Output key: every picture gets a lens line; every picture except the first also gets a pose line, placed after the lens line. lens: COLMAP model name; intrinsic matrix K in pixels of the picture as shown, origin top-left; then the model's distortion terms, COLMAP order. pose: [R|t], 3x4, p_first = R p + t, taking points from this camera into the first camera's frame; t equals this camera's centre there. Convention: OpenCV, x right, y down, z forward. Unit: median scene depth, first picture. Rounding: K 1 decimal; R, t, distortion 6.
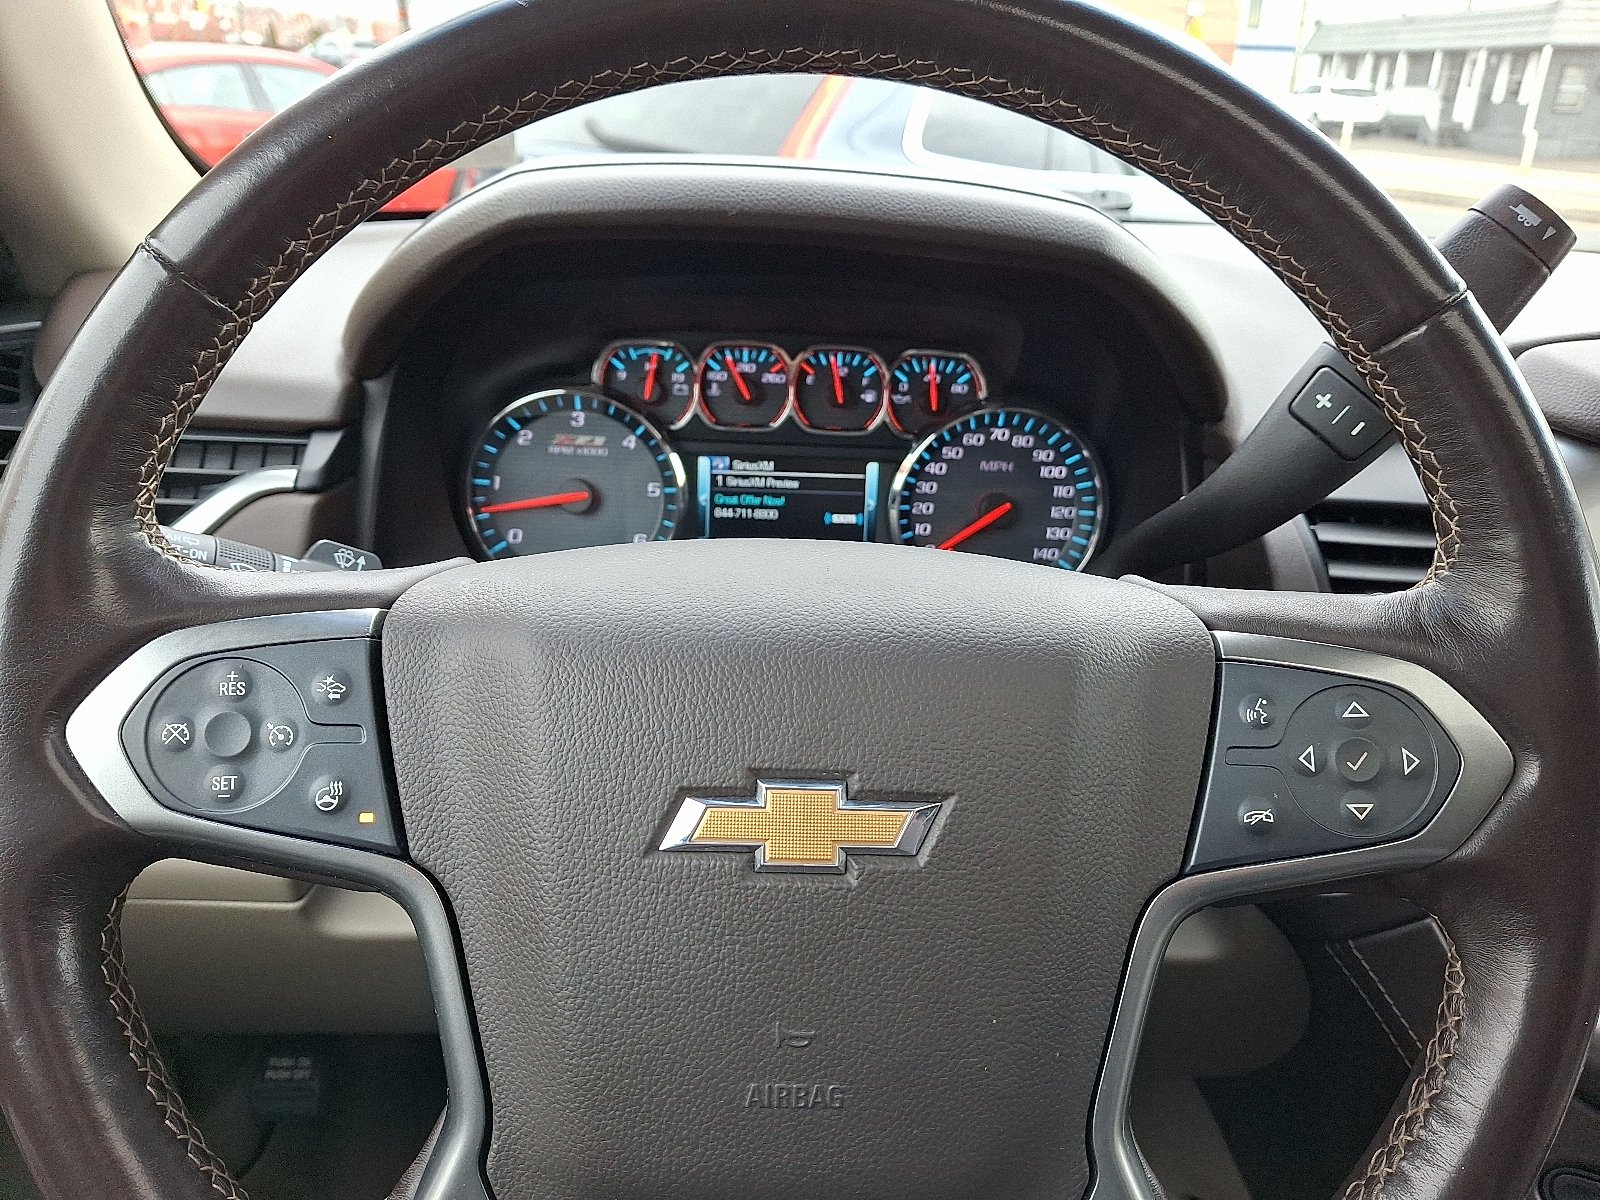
lens RADIAL K [[1231.4, 0, 800.0], [0, 1231.4, 600.0], [0, 0, 1]] dist [0.080444, -0.214071]
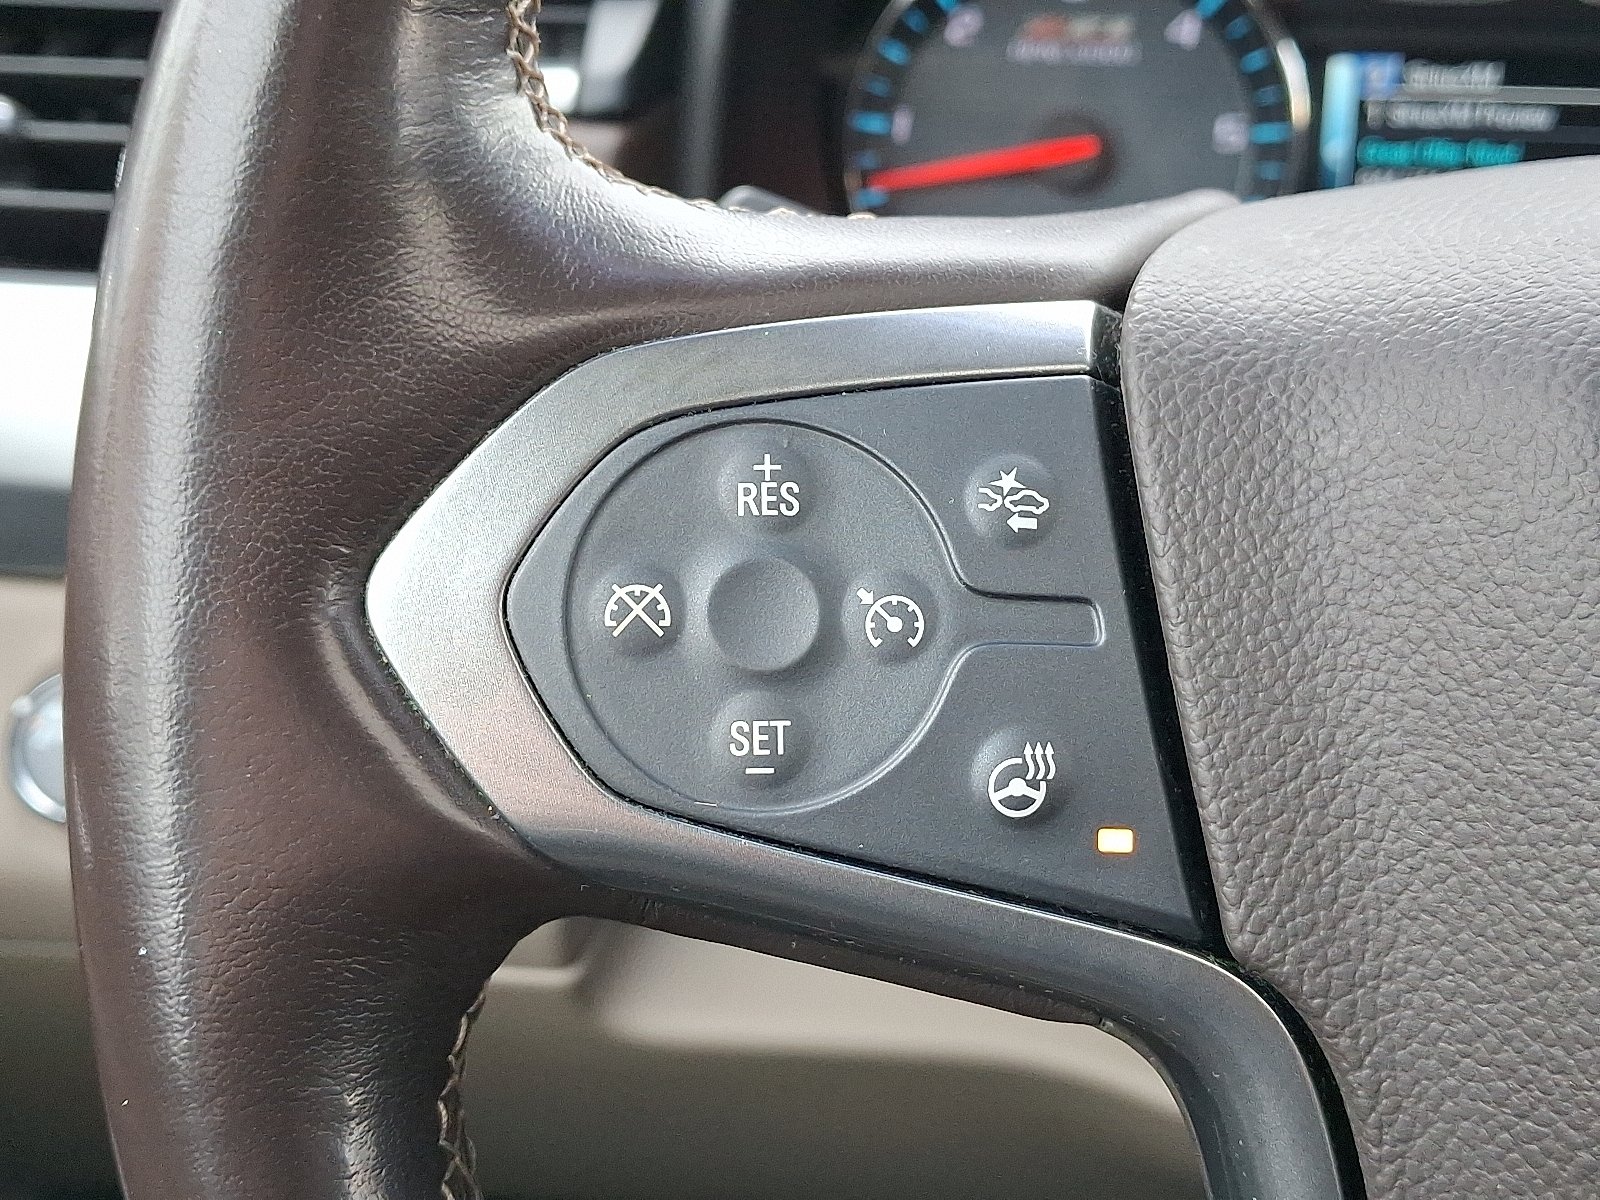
lens RADIAL K [[2171.0, 0, 774.8], [0, 2171.0, 604.9], [0, 0, 1]] dist [0.216501, -0.696359]
pose [[0.985713, 0.023951, -0.166724, -0.174121], [-0.009996, 0.996412, 0.084045, 0.024036], [0.168138, -0.081178, 0.982415, 0.165242]]
